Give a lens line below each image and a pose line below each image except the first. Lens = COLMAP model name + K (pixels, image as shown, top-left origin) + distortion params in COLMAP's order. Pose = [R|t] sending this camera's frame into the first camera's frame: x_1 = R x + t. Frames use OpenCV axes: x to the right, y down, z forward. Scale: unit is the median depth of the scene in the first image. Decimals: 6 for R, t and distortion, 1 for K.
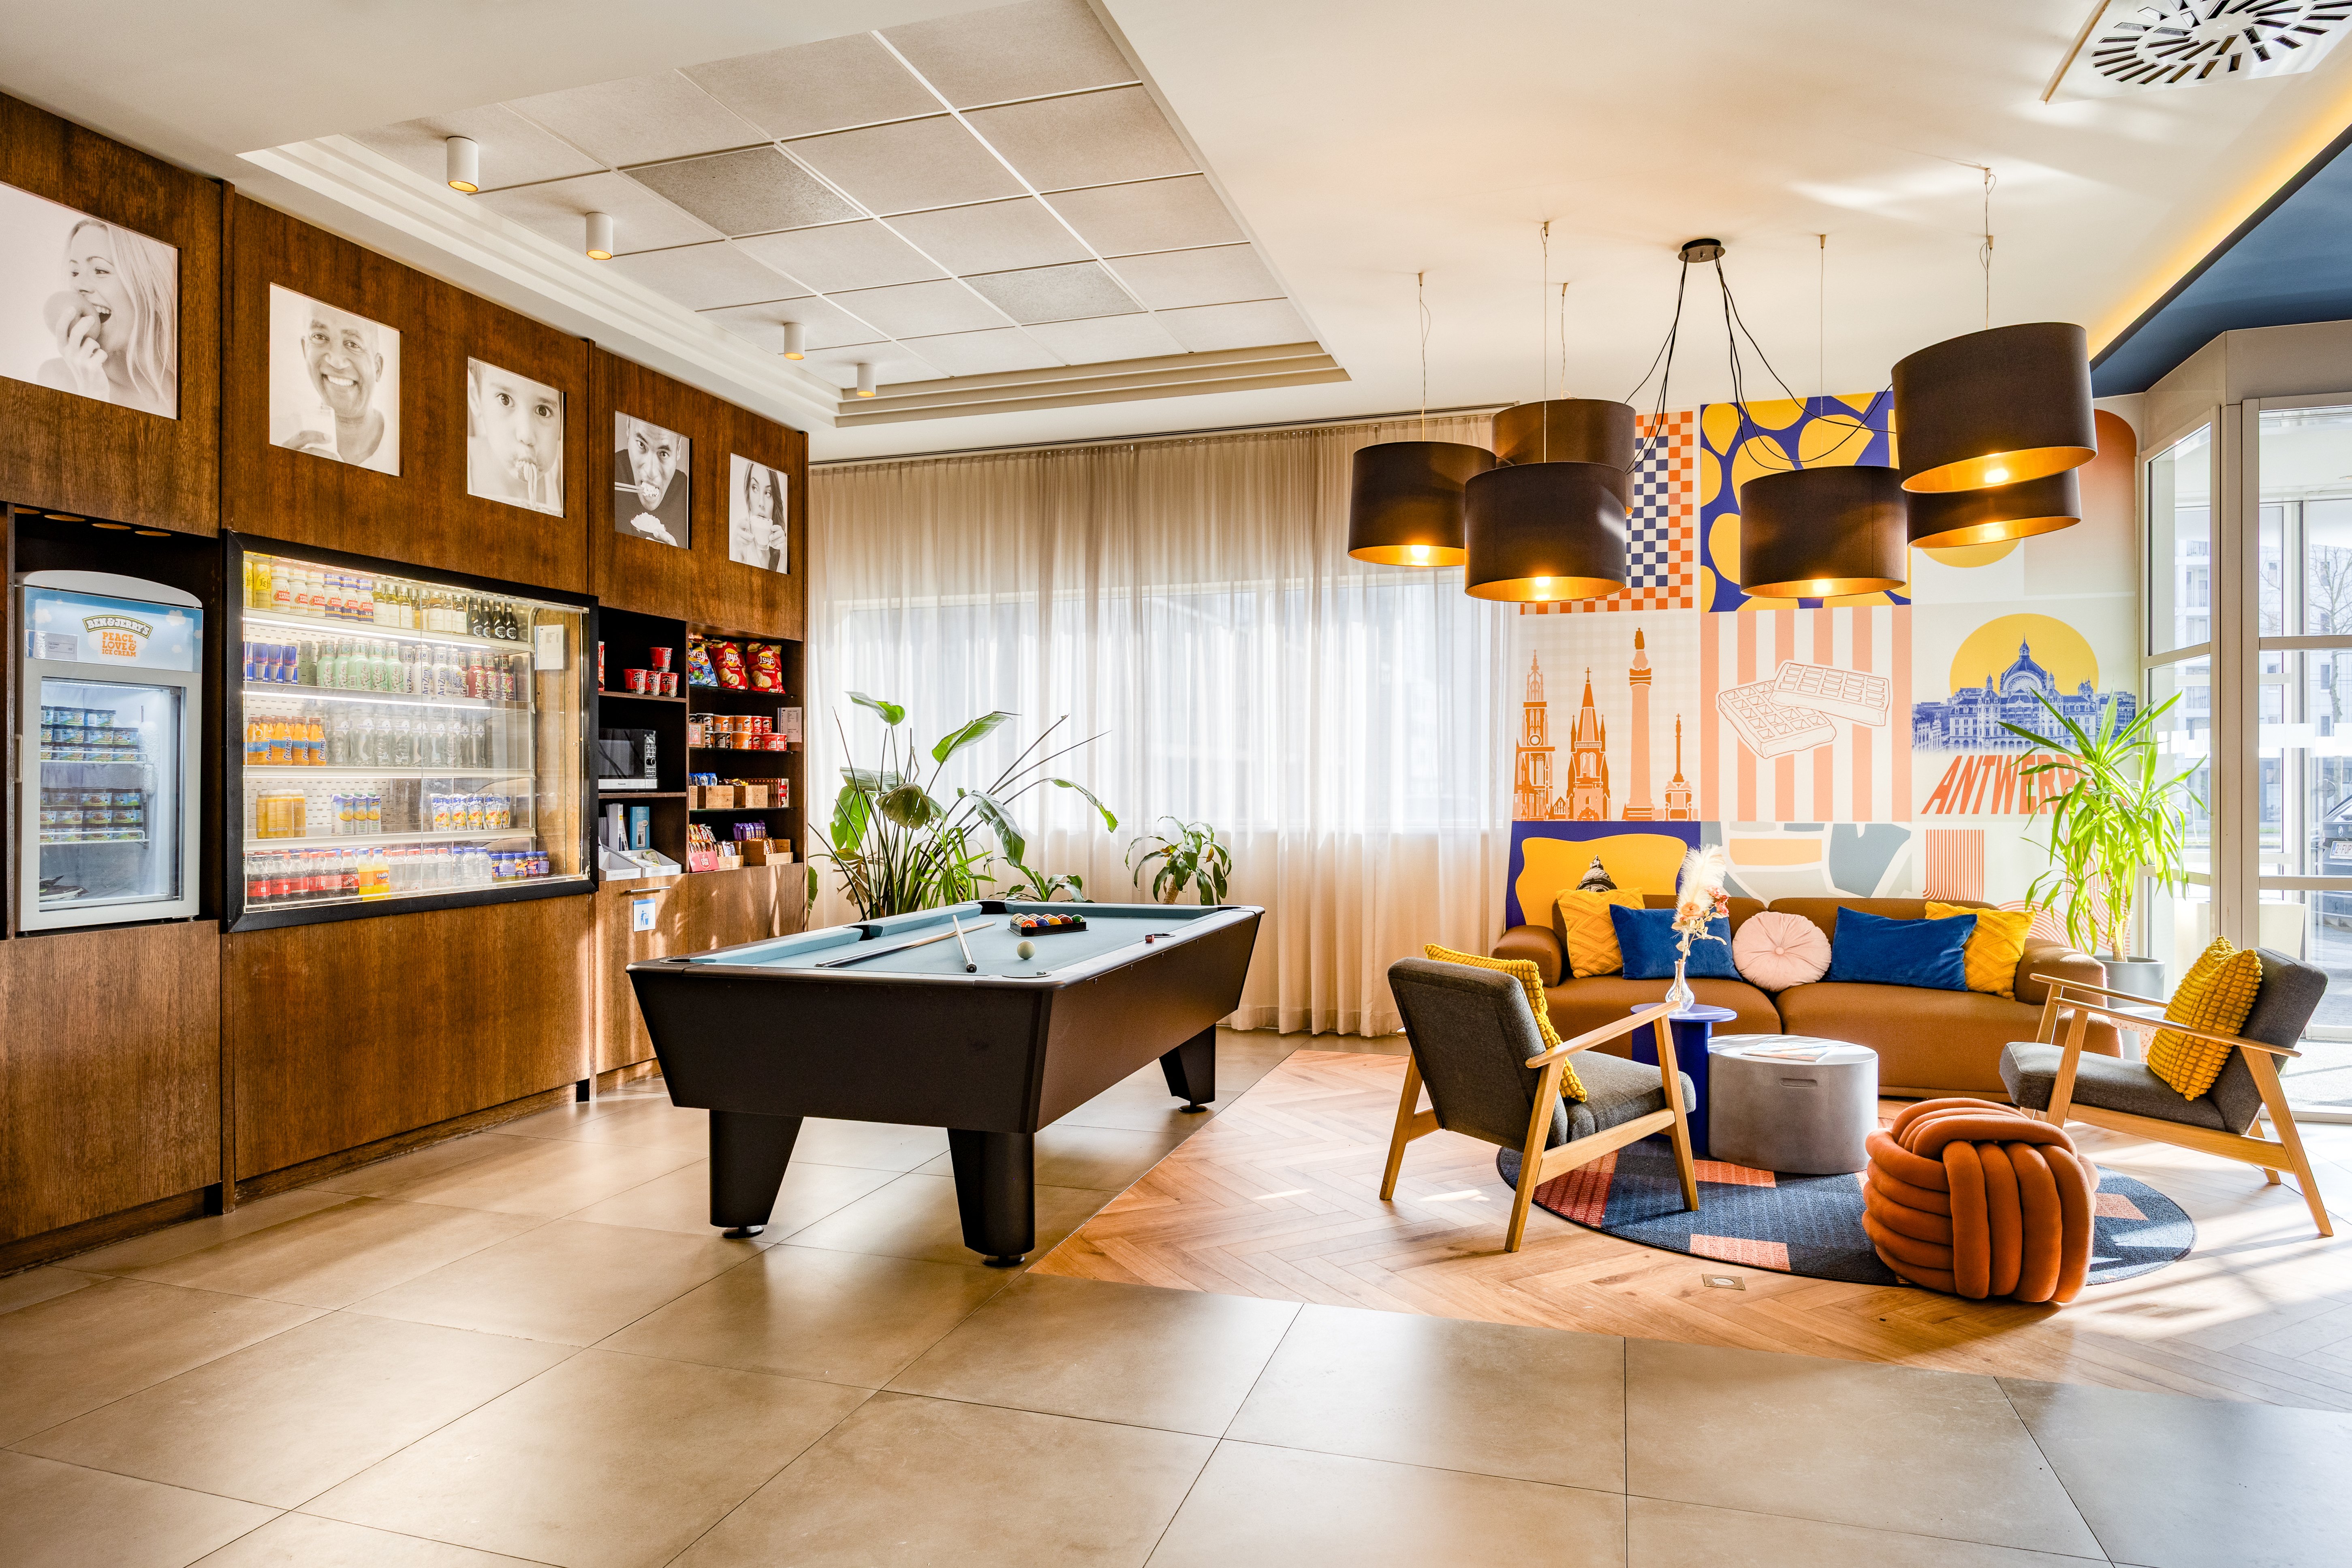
lens RADIAL K [[1421.4, 0, 1163.8], [0, 1421.4, 786.5], [0, 0, 1]] dist [0.000515, -0.002211]
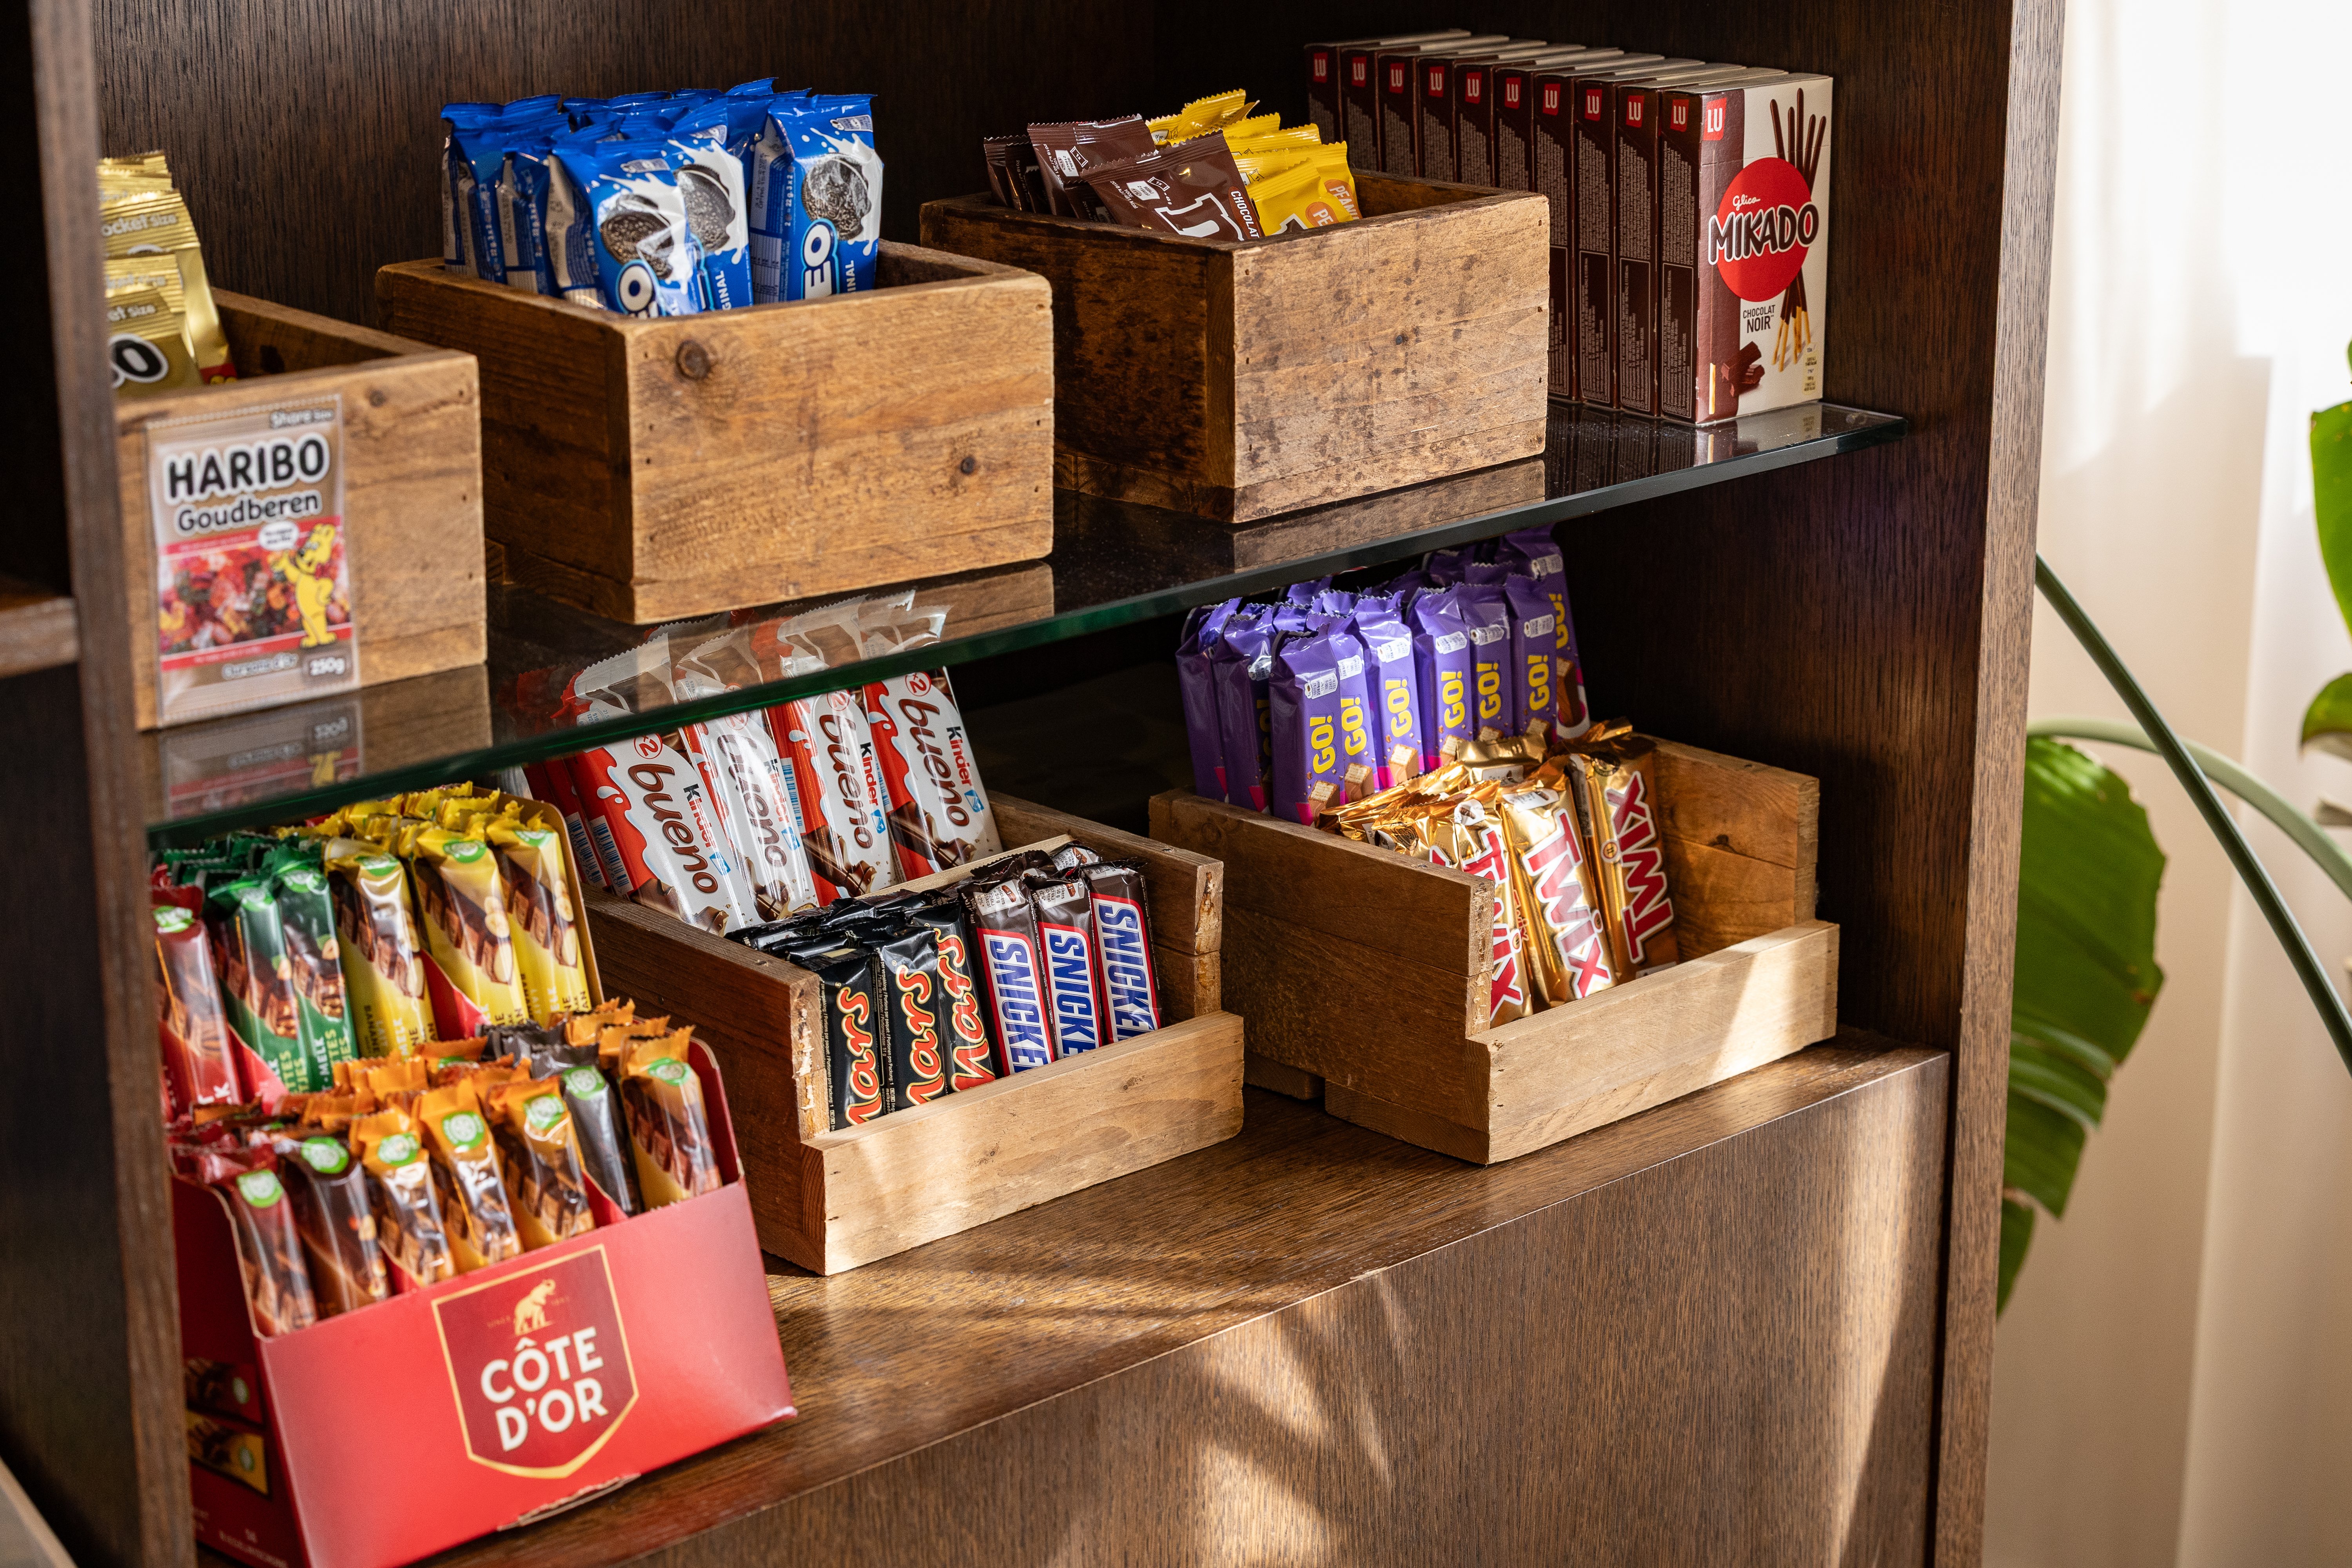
lens RADIAL K [[4484.4, 0, 1174.9], [0, 4484.4, 802.3], [0, 0, 1]] dist [0.002092, 0.000000]
pose [[0.881859, 0.123954, -0.454929, -0.218890], [0.011380, 0.958951, 0.283343, -0.051331], [0.471376, -0.255045, 0.844249, 0.952465]]
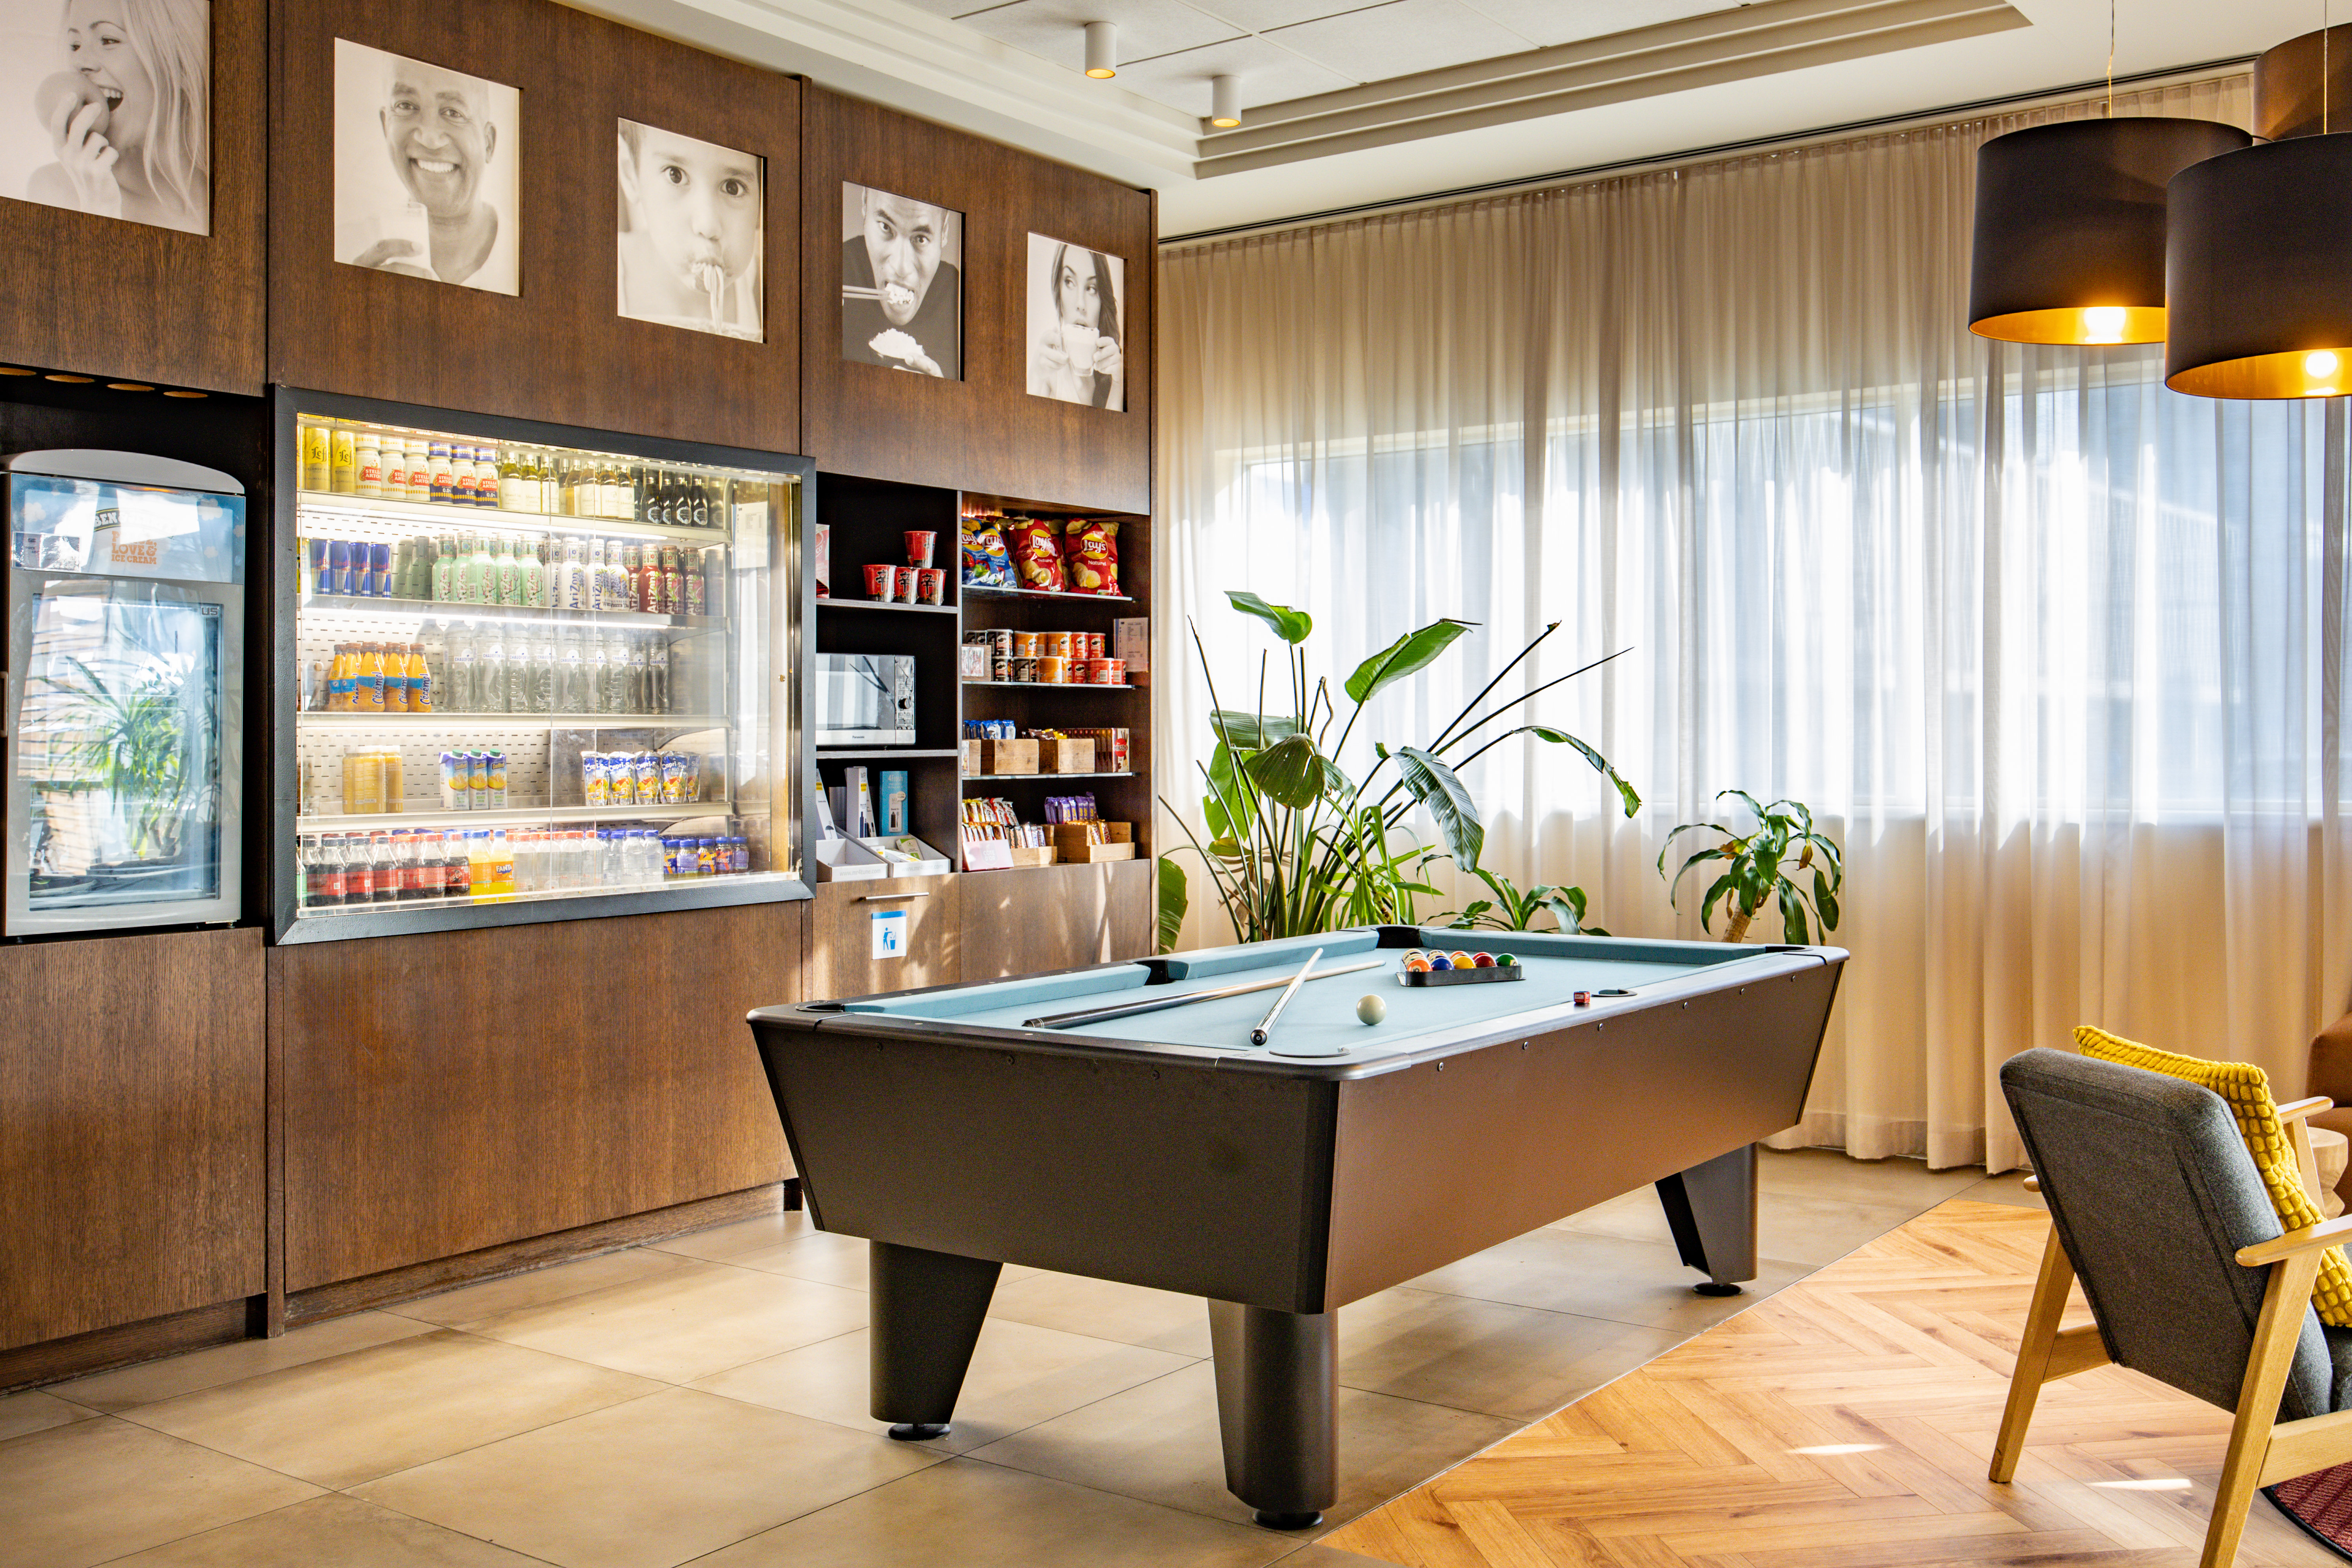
lens RADIAL K [[2253.7, 0, 1183.3], [0, 2253.7, 730.4], [0, 0, 1]] dist [0.006666, 0.000000]
pose [[0.950488, -0.001395, -0.310759, 0.099618], [0.000182, 0.999992, -0.003932, -0.000804], [0.310762, 0.003680, 0.950481, 0.043969]]
